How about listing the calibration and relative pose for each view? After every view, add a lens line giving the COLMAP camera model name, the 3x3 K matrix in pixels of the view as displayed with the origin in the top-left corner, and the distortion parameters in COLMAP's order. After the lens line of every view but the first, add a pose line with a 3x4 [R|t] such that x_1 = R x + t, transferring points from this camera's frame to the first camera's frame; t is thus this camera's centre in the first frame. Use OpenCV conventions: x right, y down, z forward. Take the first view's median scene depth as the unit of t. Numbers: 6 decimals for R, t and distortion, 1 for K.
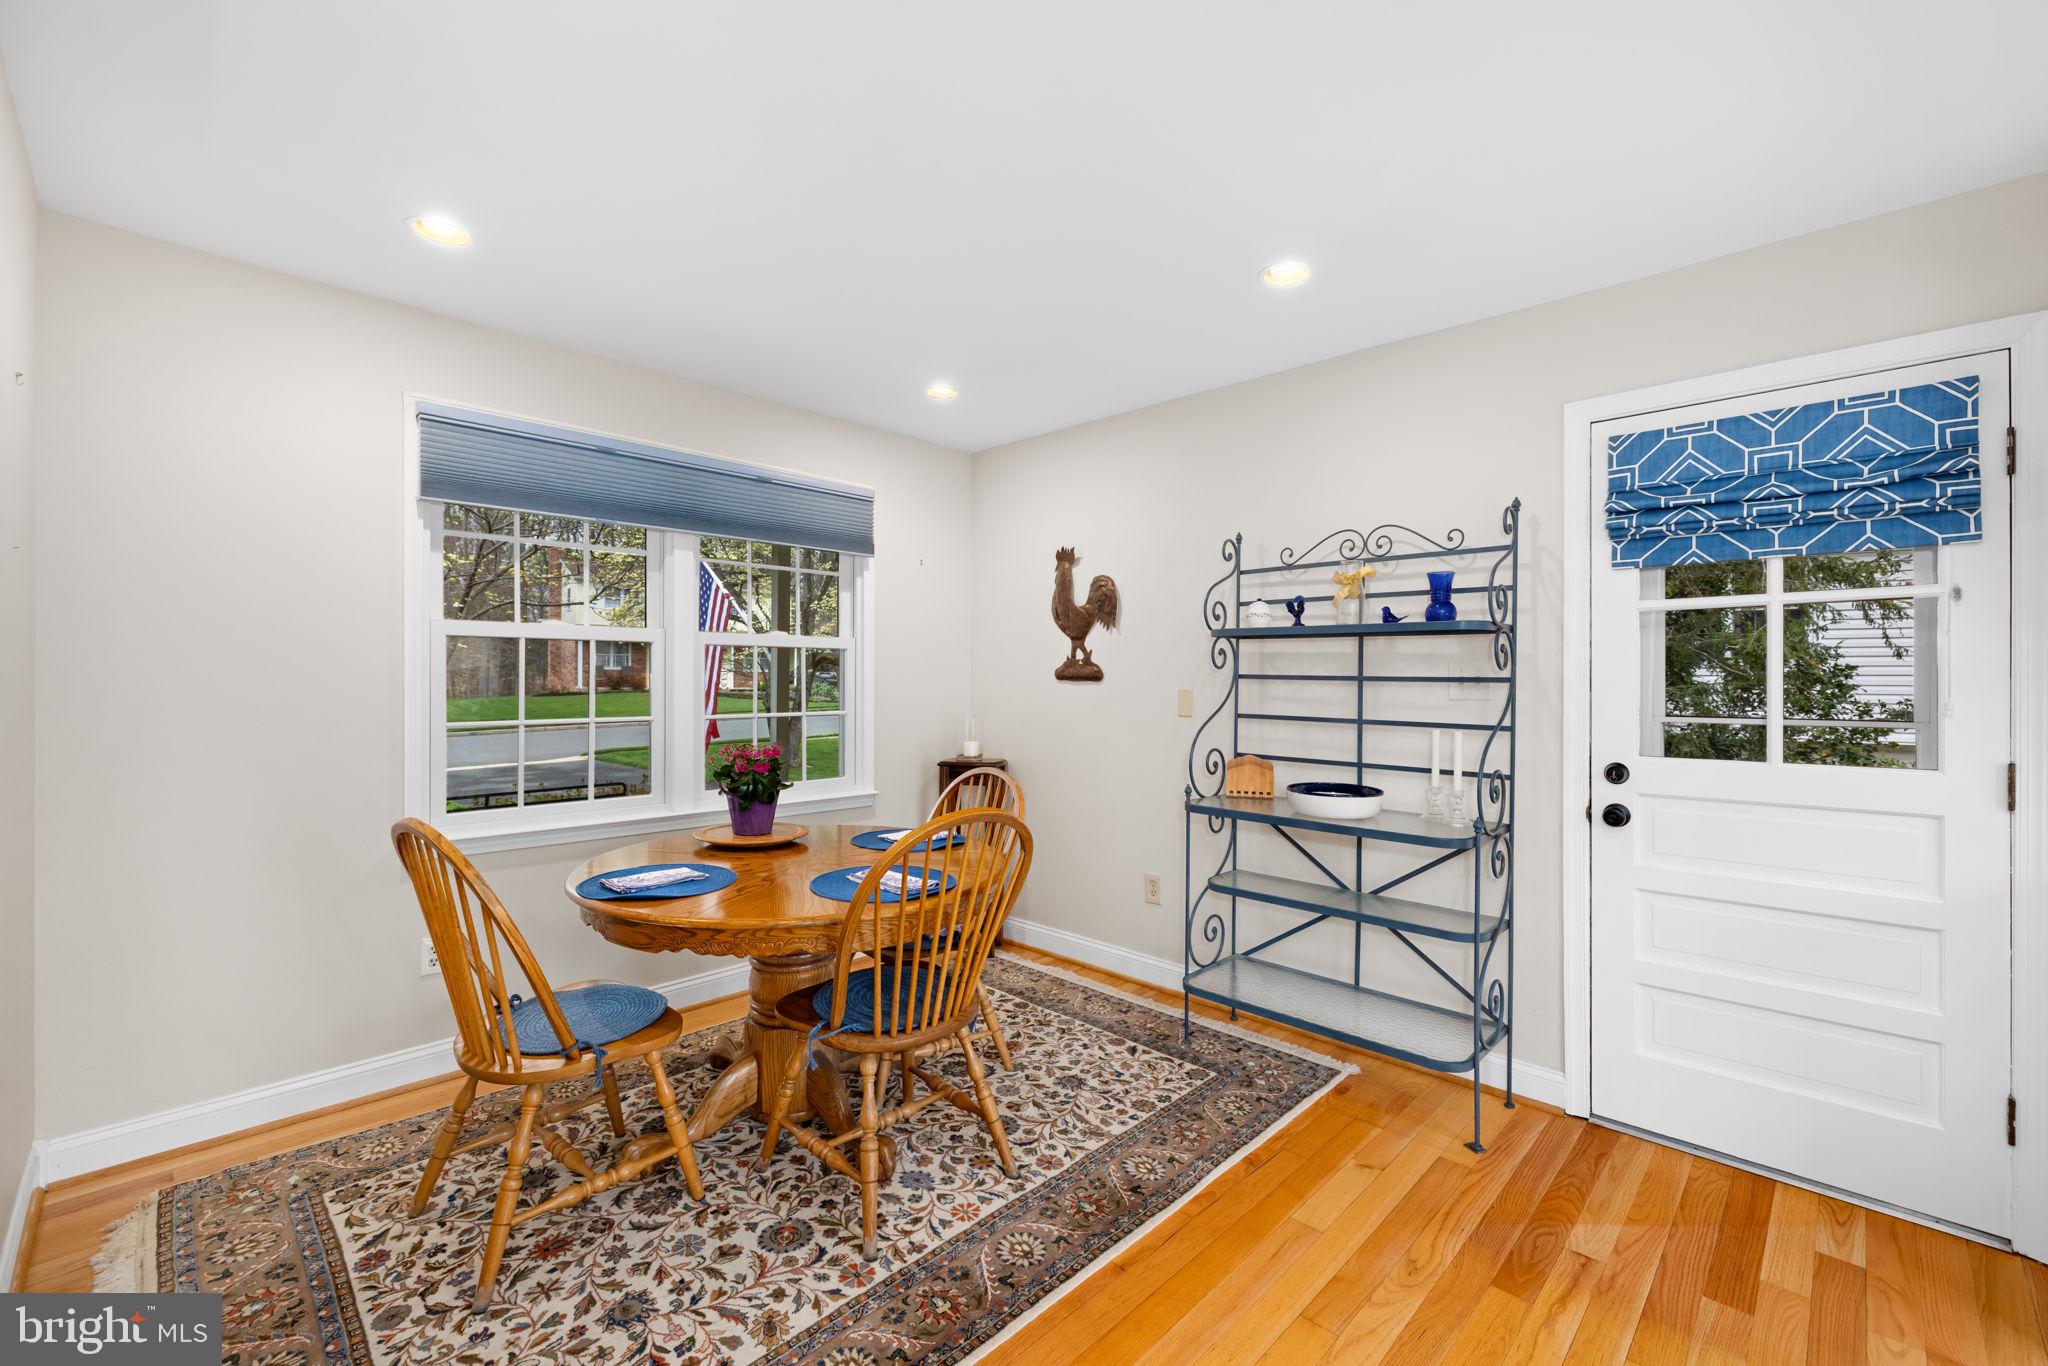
lens RADIAL K [[848.3, 0, 1029.9], [0, 848.3, 681.7], [0, 0, 1]] dist [-0.000969, 0.000027]
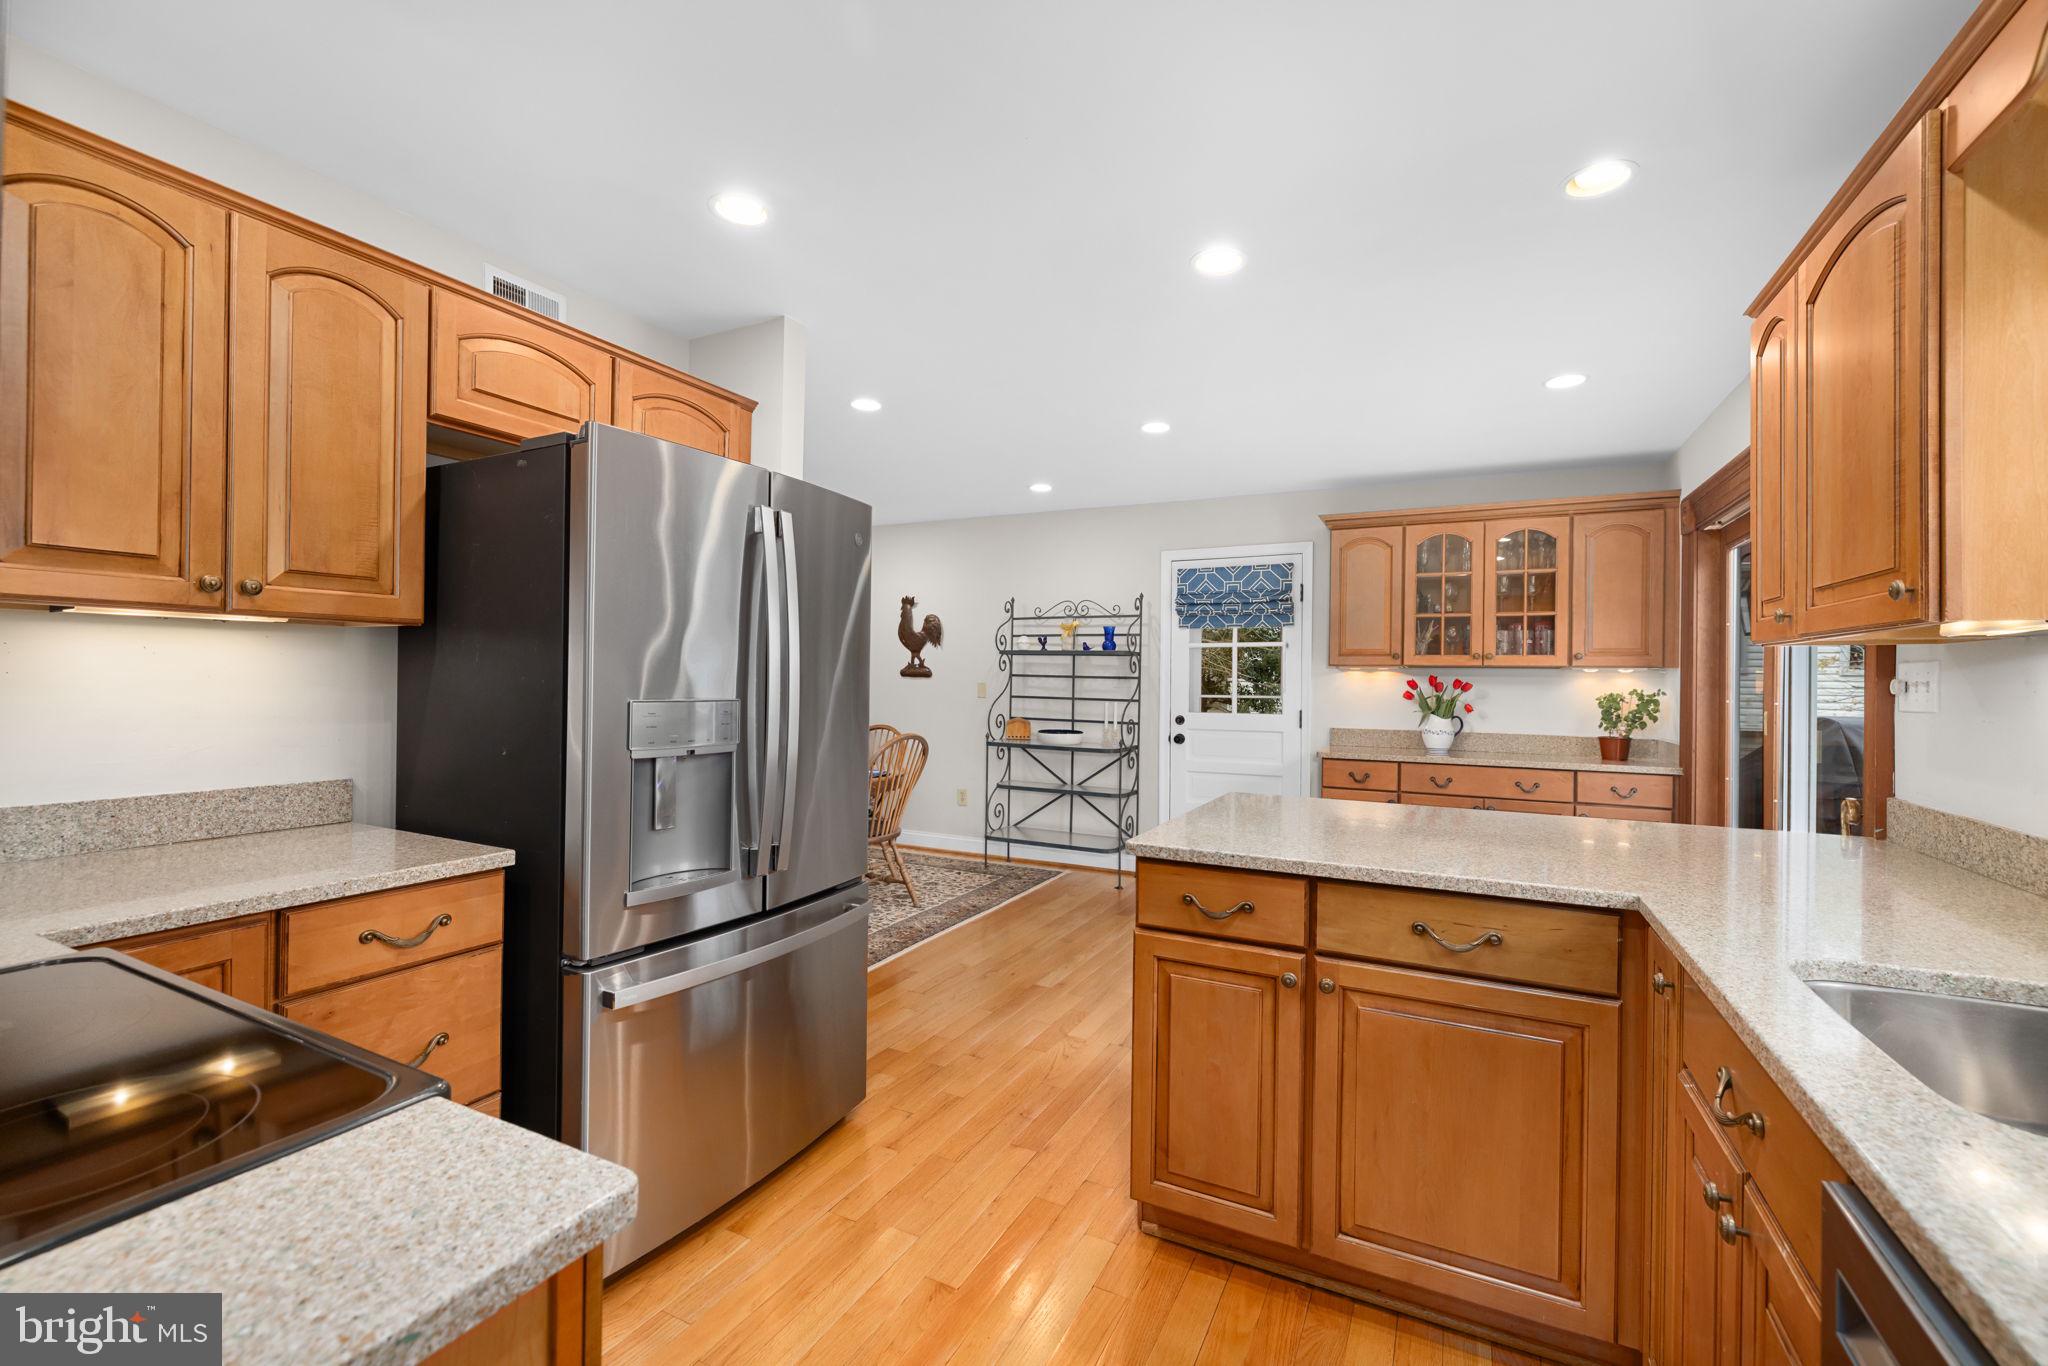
lens RADIAL K [[848.3, 0, 1029.9], [0, 848.3, 681.7], [0, 0, 1]] dist [-0.000969, 0.000027]
pose [[0.954234, 0.005942, 0.299003, -0.319850], [-0.006563, 0.999978, 0.001072, 0.006749], [-0.298990, -0.002985, 0.954252, -0.918594]]
